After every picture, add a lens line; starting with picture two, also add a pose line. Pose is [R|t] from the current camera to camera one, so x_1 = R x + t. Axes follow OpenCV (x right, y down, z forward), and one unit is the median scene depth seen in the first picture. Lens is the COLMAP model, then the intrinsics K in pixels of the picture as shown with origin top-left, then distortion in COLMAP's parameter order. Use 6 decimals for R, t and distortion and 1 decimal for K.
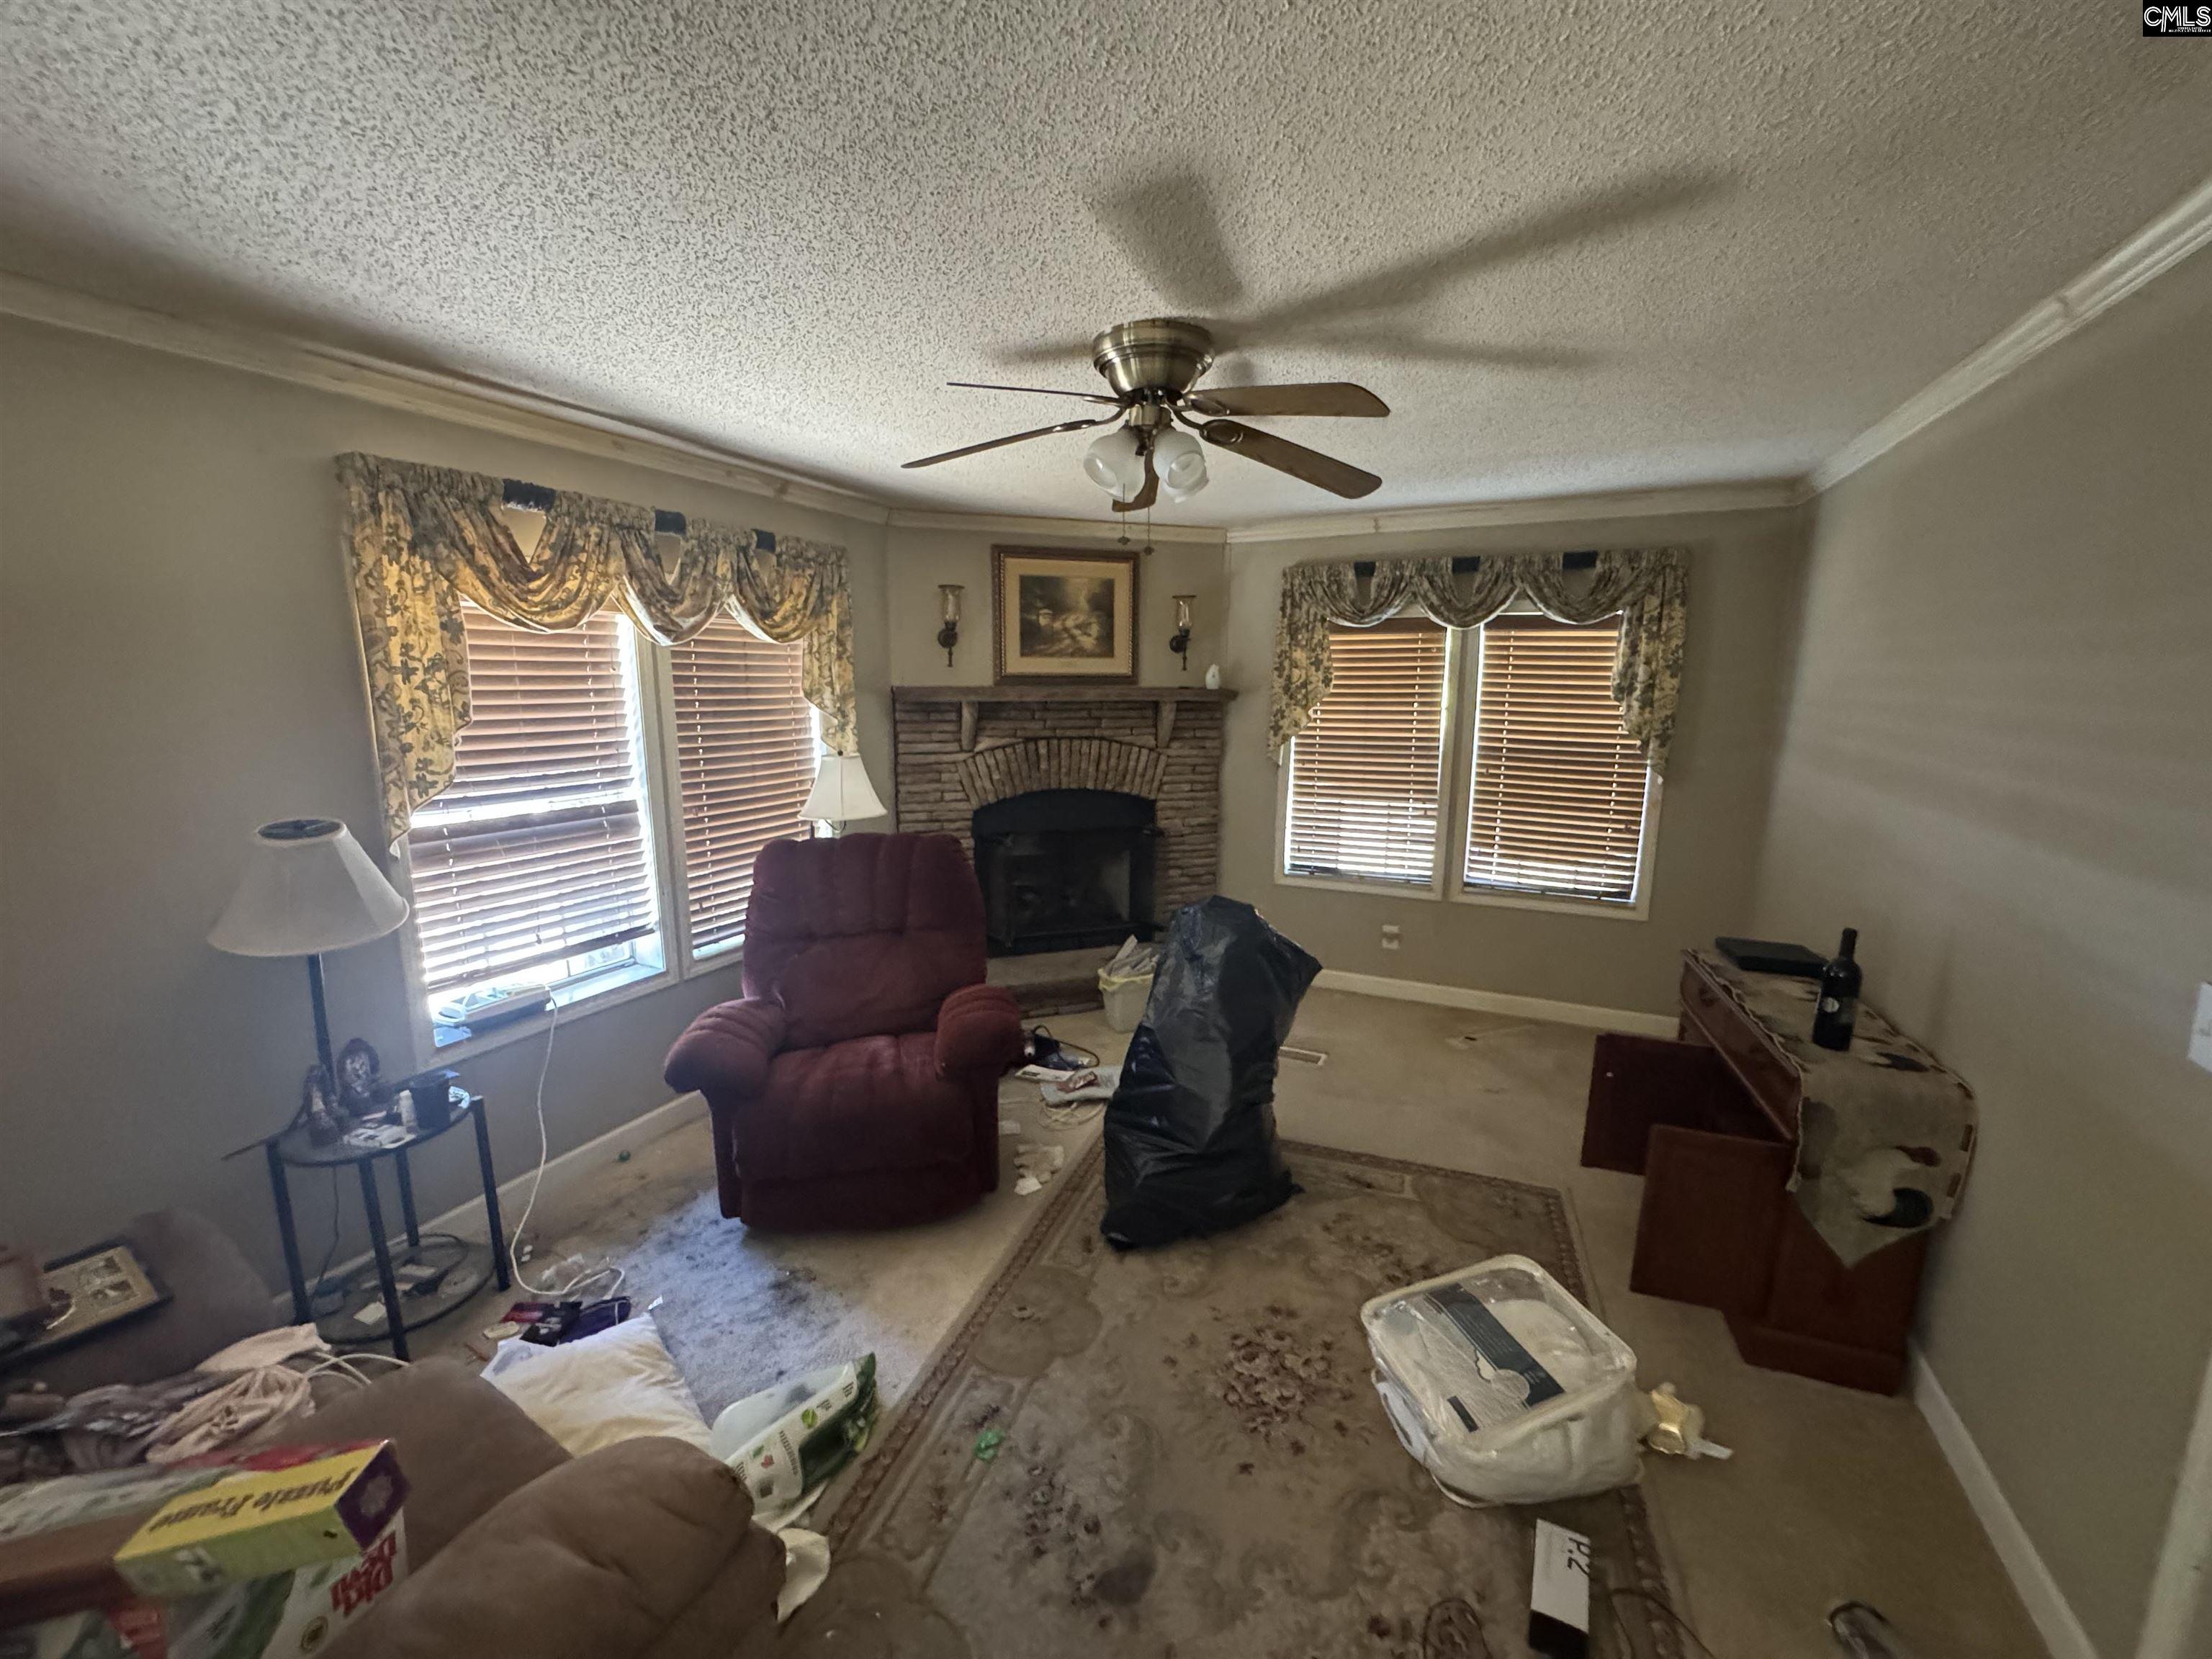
lens RADIAL K [[885.1, 0, 1104.3], [0, 885.1, 832.4], [0, 0, 1]] dist [-0.003159, -0.000142]
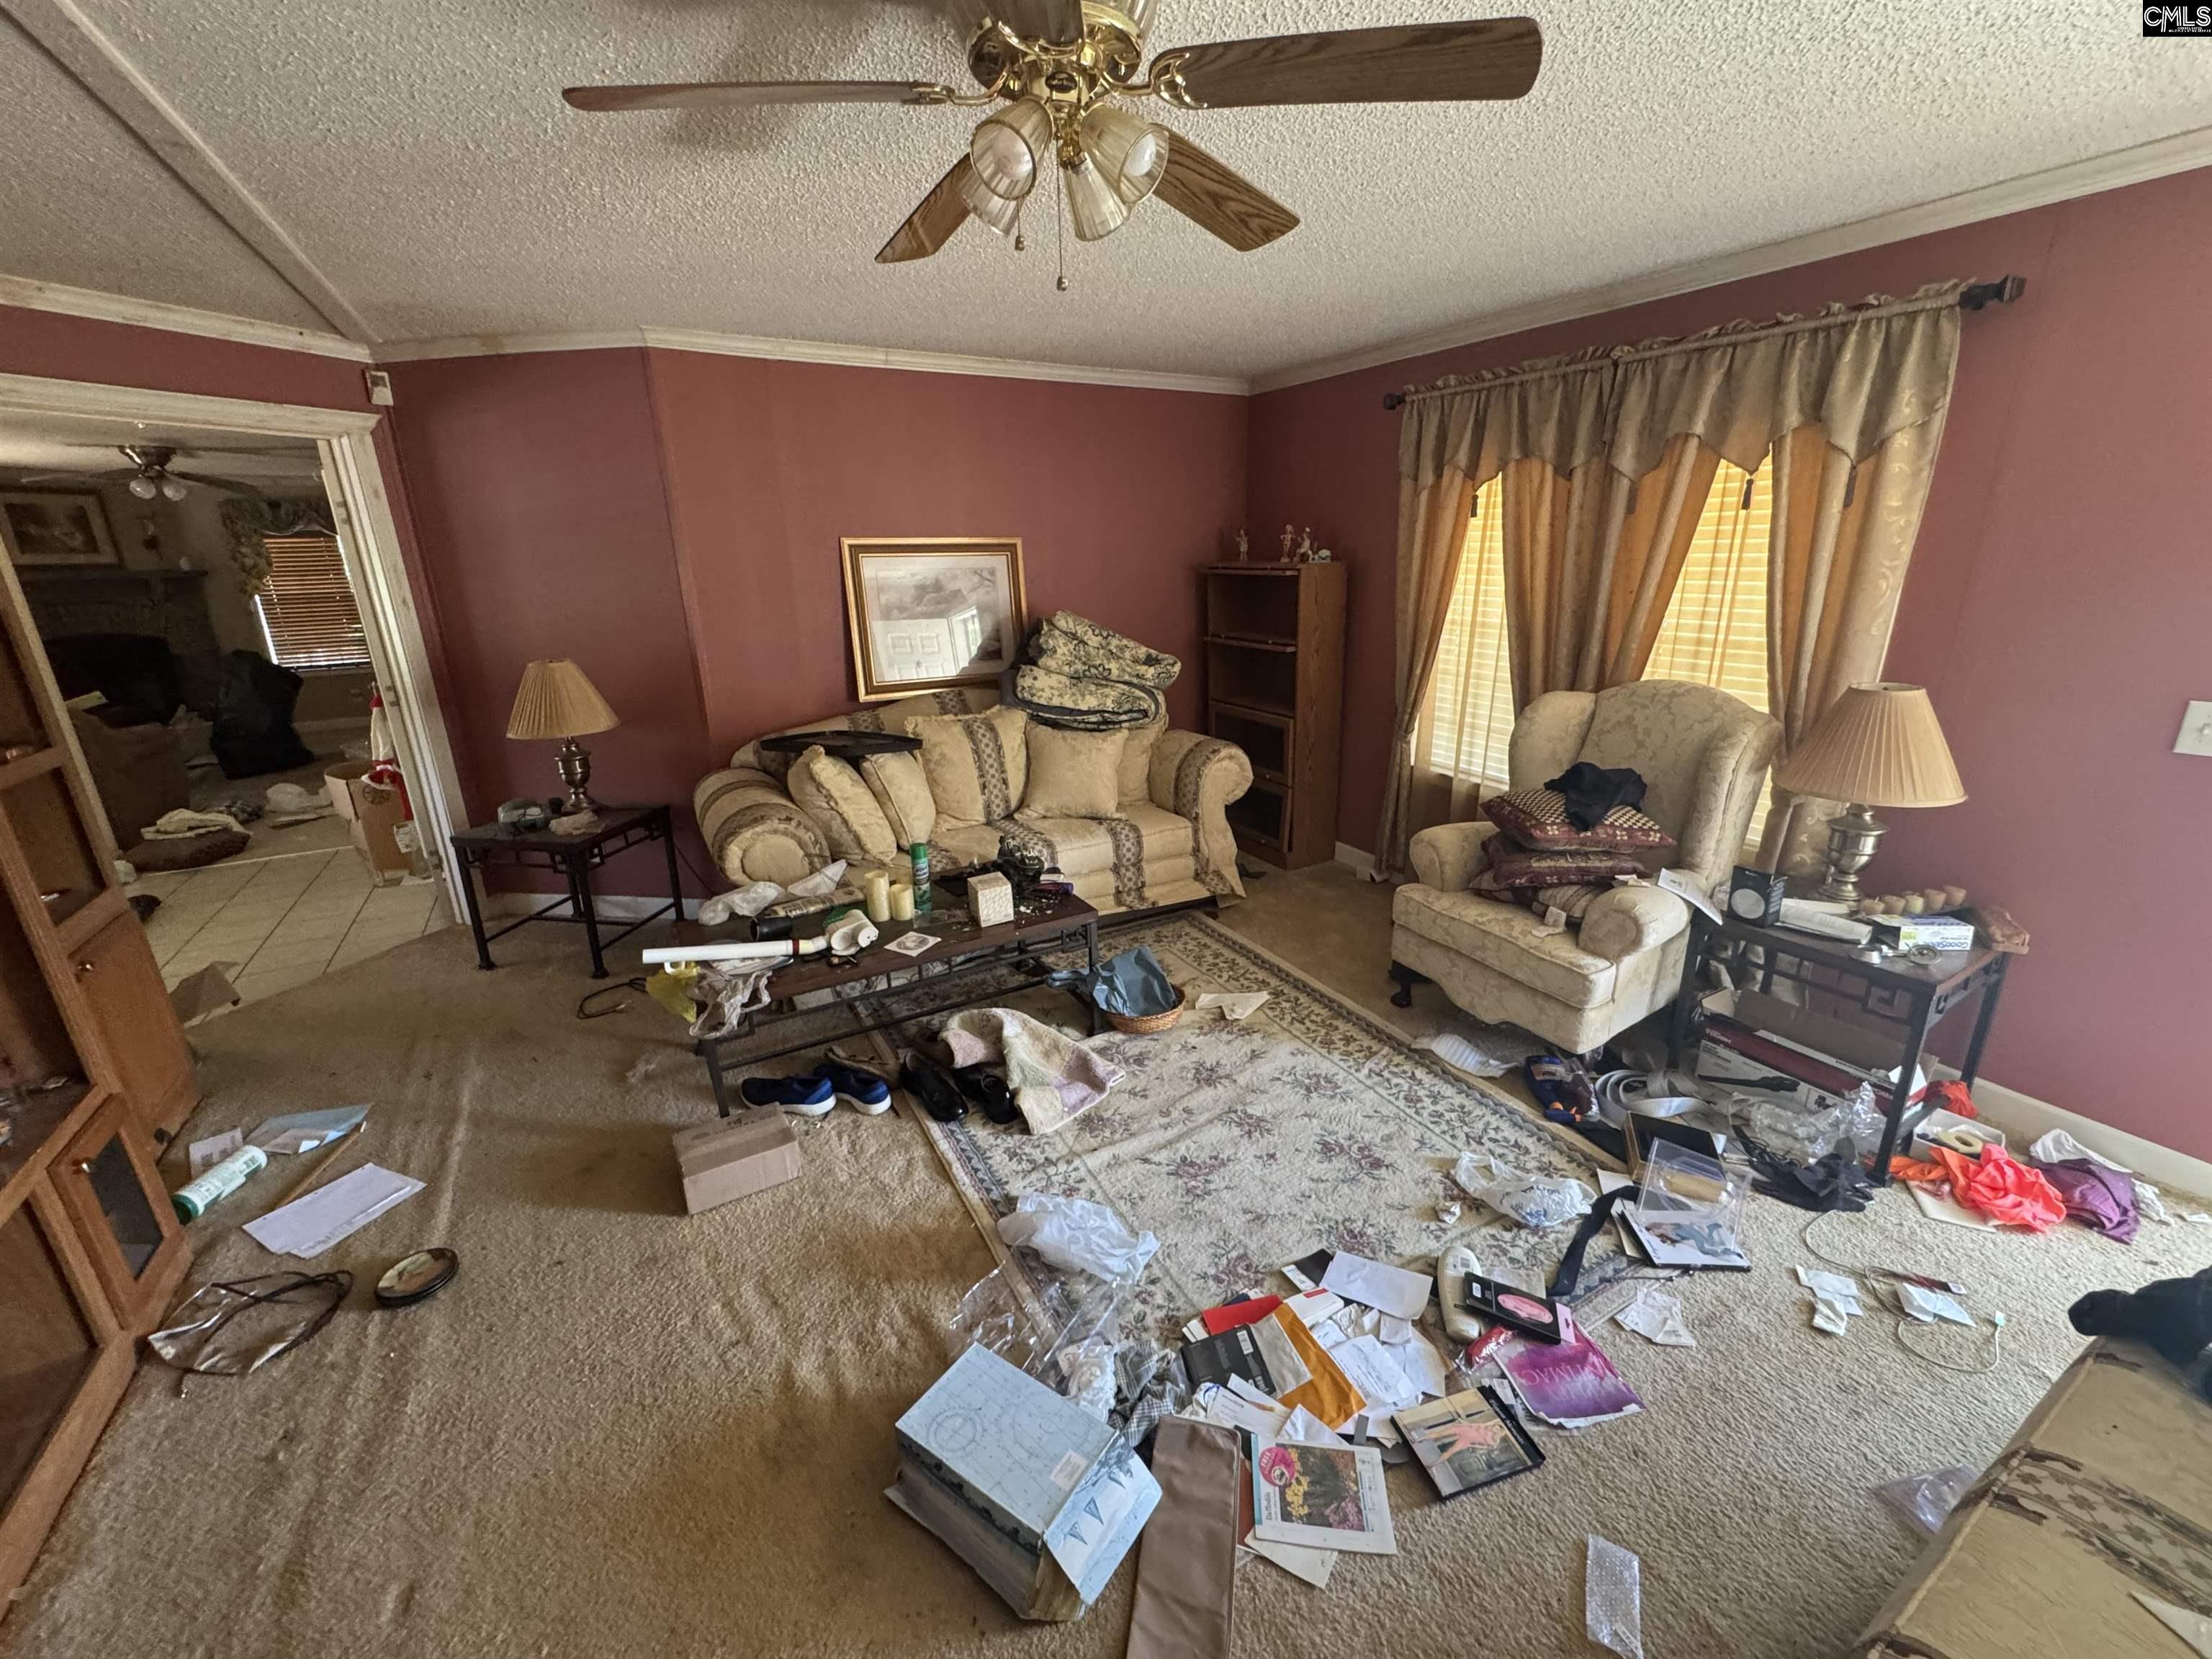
lens RADIAL K [[885.1, 0, 1110.2], [0, 885.1, 828.6], [0, 0, 1]] dist [-0.003159, -0.000142]
pose [[0.567105, -0.259296, 0.781765, -0.367434], [0.164566, 0.965686, 0.200920, 0.306314], [-0.807038, 0.014709, 0.590317, -1.632535]]
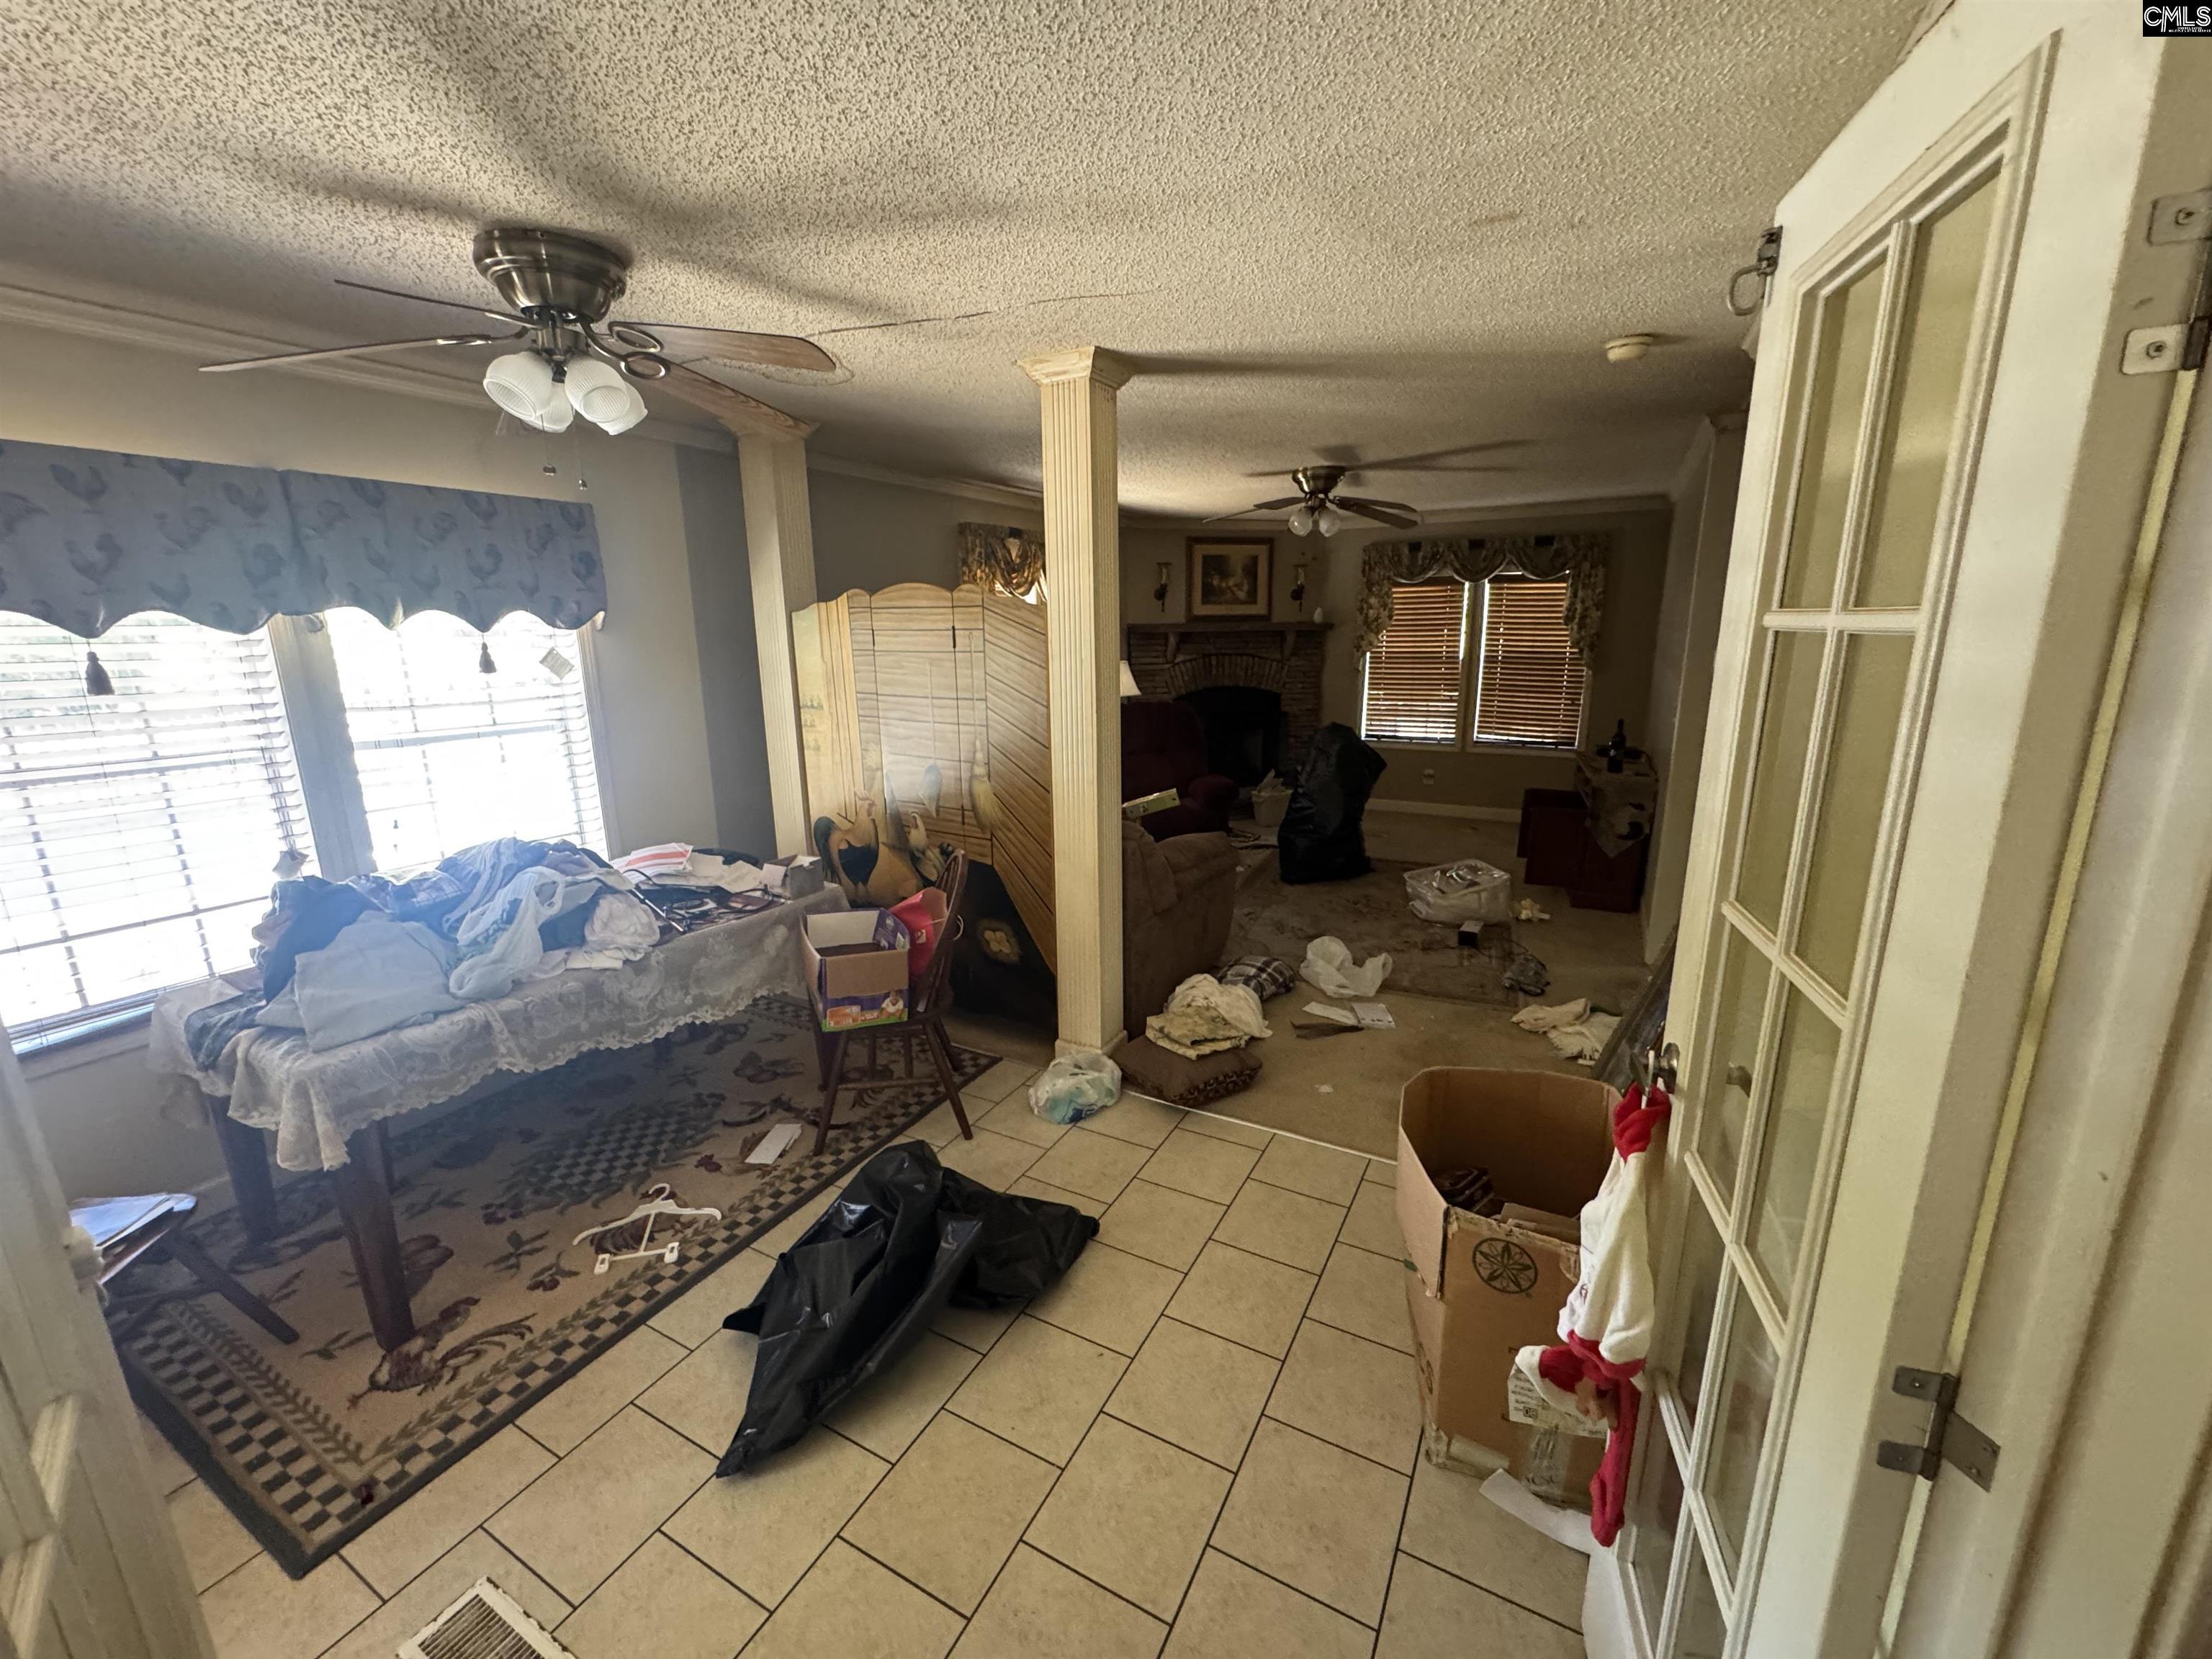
lens RADIAL K [[885.1, 0, 1109.0], [0, 885.1, 823.8], [0, 0, 1]] dist [-0.003159, -0.000142]
pose [[0.998326, -0.002564, -0.057779, -0.175697], [0.005423, 0.998765, 0.049382, 0.129076], [0.057581, -0.049613, 0.997107, -0.685302]]
